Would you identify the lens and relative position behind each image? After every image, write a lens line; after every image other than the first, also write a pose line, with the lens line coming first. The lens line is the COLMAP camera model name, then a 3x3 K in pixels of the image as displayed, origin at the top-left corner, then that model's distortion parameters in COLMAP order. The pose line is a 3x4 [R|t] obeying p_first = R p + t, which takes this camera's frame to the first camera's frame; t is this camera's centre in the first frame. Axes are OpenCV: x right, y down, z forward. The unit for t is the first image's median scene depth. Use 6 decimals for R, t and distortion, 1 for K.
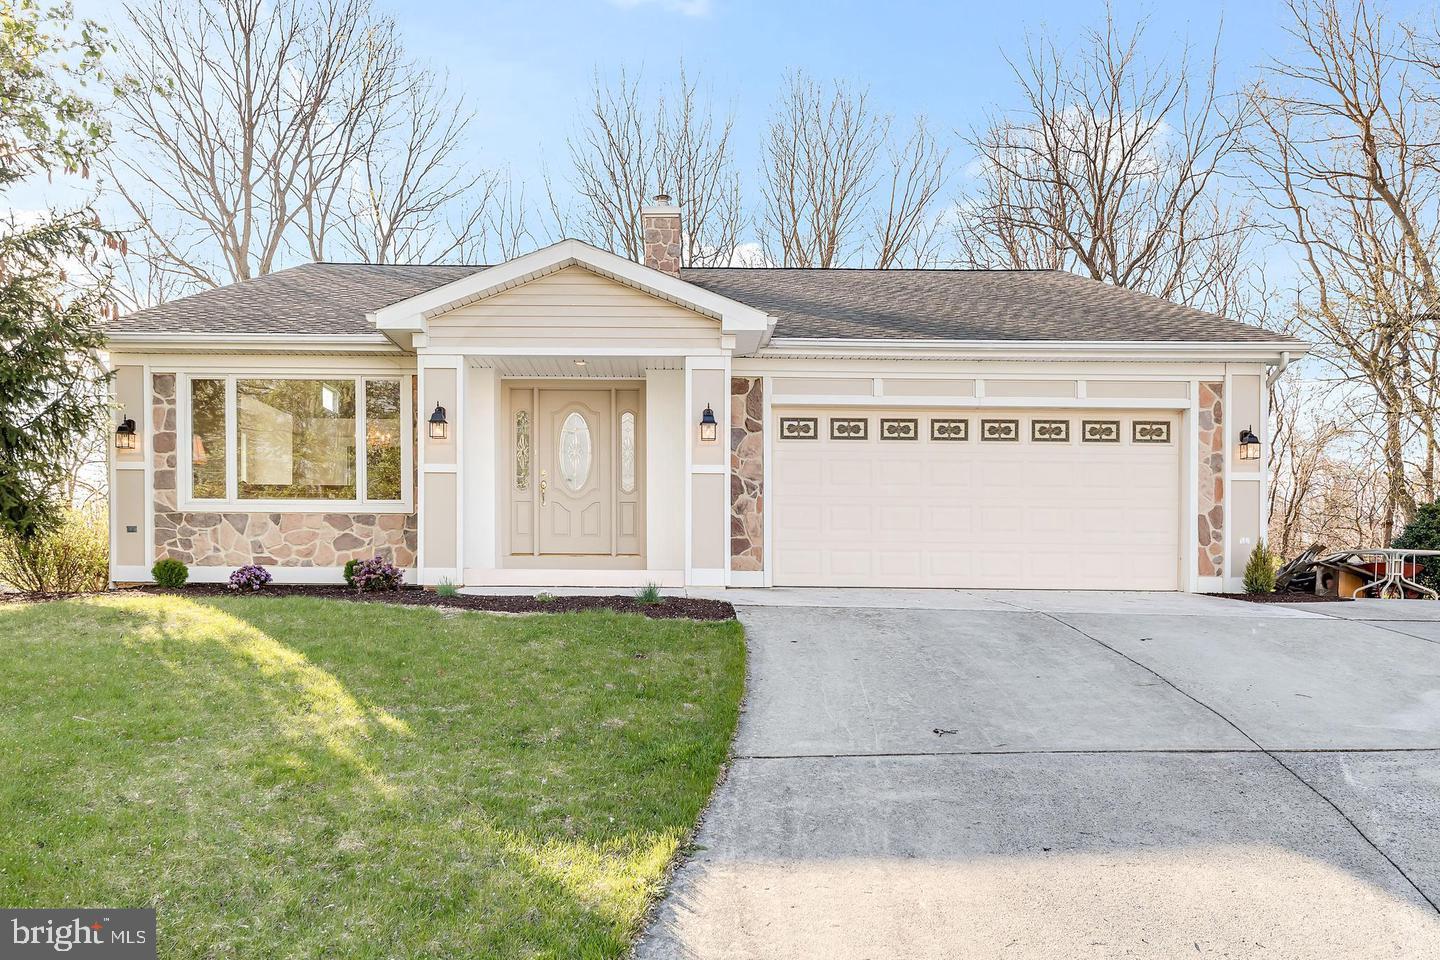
lens RADIAL K [[1111.1, 0, 720.3], [0, 1111.1, 480.1], [0, 0, 1]] dist [0.008813, -0.003947]
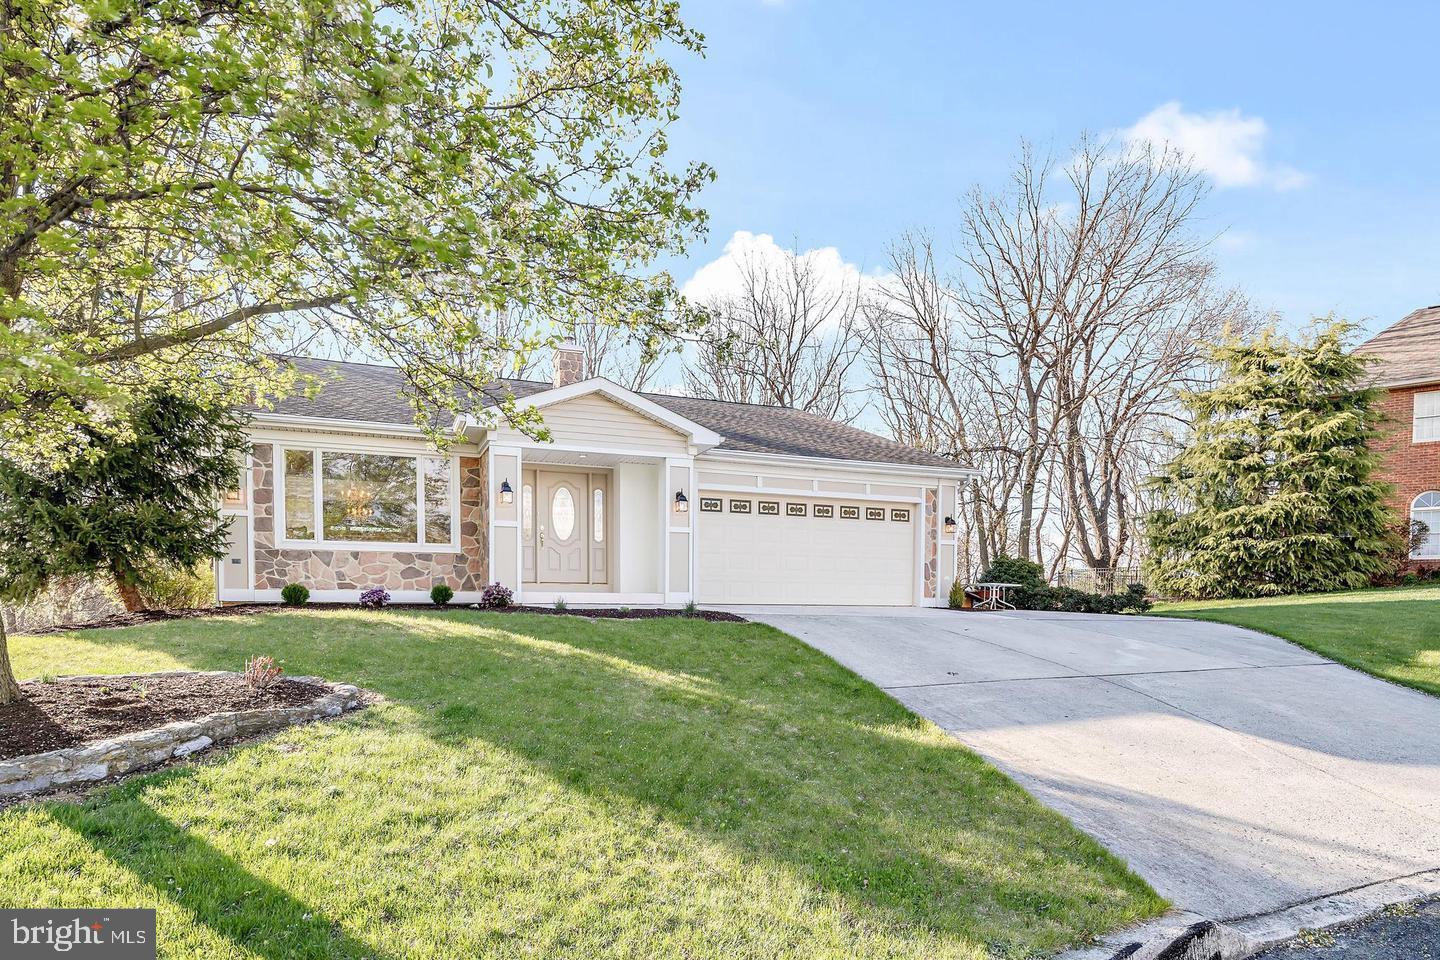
lens RADIAL K [[823.8, 0, 707.9], [0, 823.8, 530.2], [0, 0, 1]] dist [0.006151, 0.000582]
pose [[0.933782, 0.030051, 0.356577, -0.358602], [-0.030040, 0.999533, -0.005570, -0.003652], [-0.356578, -0.005510, 0.934249, -0.104426]]
